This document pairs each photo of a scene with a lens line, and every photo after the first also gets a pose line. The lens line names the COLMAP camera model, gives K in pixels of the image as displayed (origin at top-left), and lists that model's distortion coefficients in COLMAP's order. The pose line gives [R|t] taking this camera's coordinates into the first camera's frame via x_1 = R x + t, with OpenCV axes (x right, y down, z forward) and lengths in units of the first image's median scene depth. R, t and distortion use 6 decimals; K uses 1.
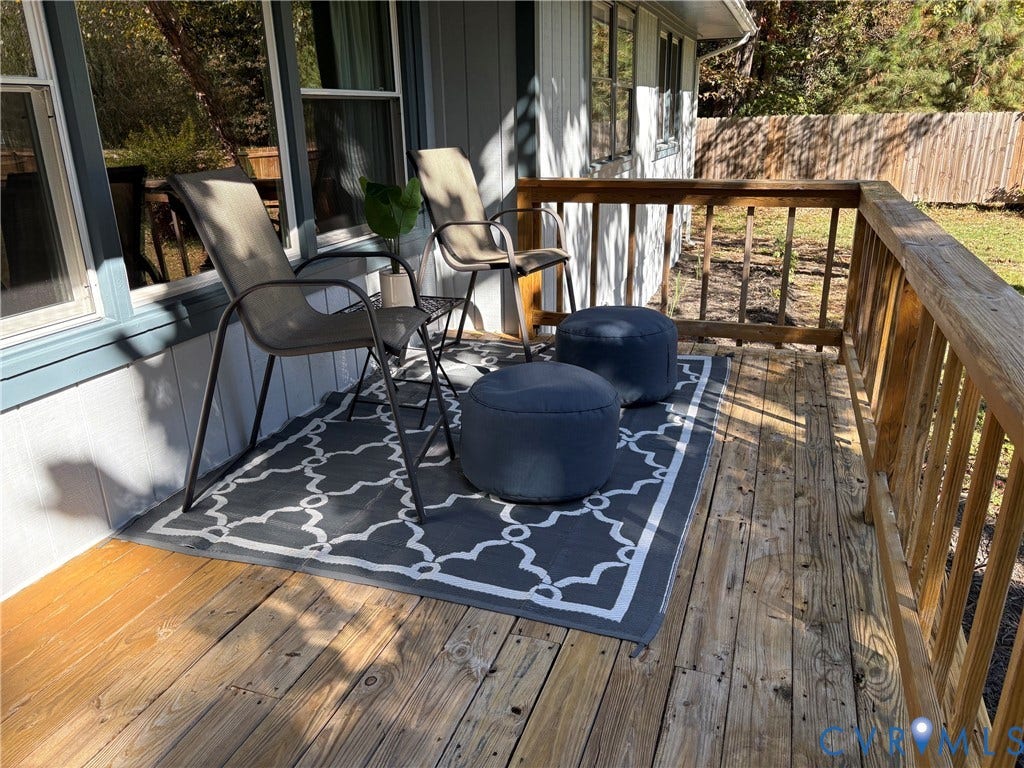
lens RADIAL K [[769.4, 0, 474.9], [0, 769.4, 385.7], [0, 0, 1]] dist [0.061238, -0.083071]
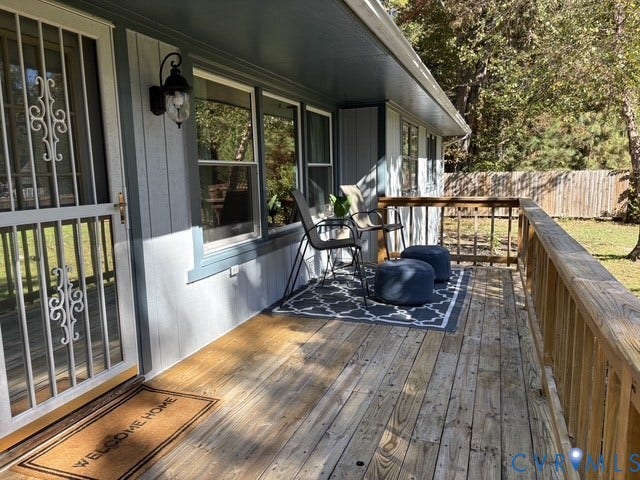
lens RADIAL K [[481.0, 0, 320.0], [0, 481.0, 240.0], [0, 0, 1]] dist [0.083185, -0.081314]
pose [[0.999551, 0.004748, 0.029587, -0.131263], [0.000985, 0.981624, -0.190824, 0.117674], [-0.029949, 0.190768, 0.981178, -0.339616]]
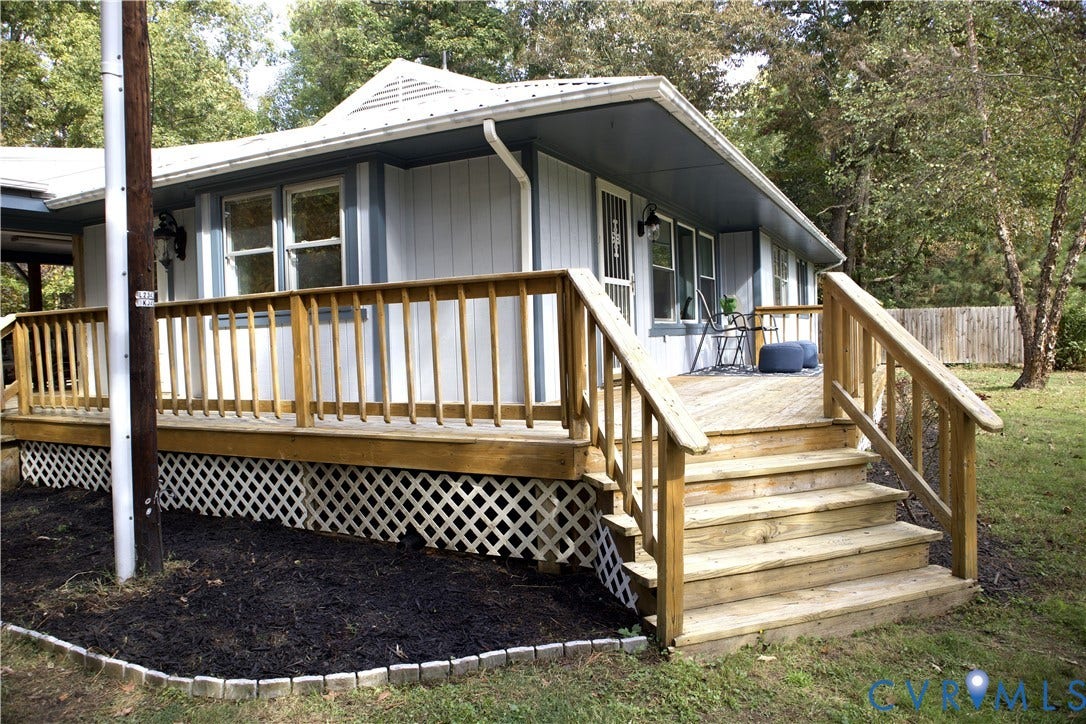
lens RADIAL K [[753.7, 0, 543.0], [0, 753.7, 362.0], [0, 0, 1]] dist [-0.036208, -0.000246]
pose [[0.996459, 0.007133, -0.083776, -0.401136], [-0.031240, 0.956475, -0.290138, 0.631149], [0.078060, 0.291728, 0.953311, -1.344388]]
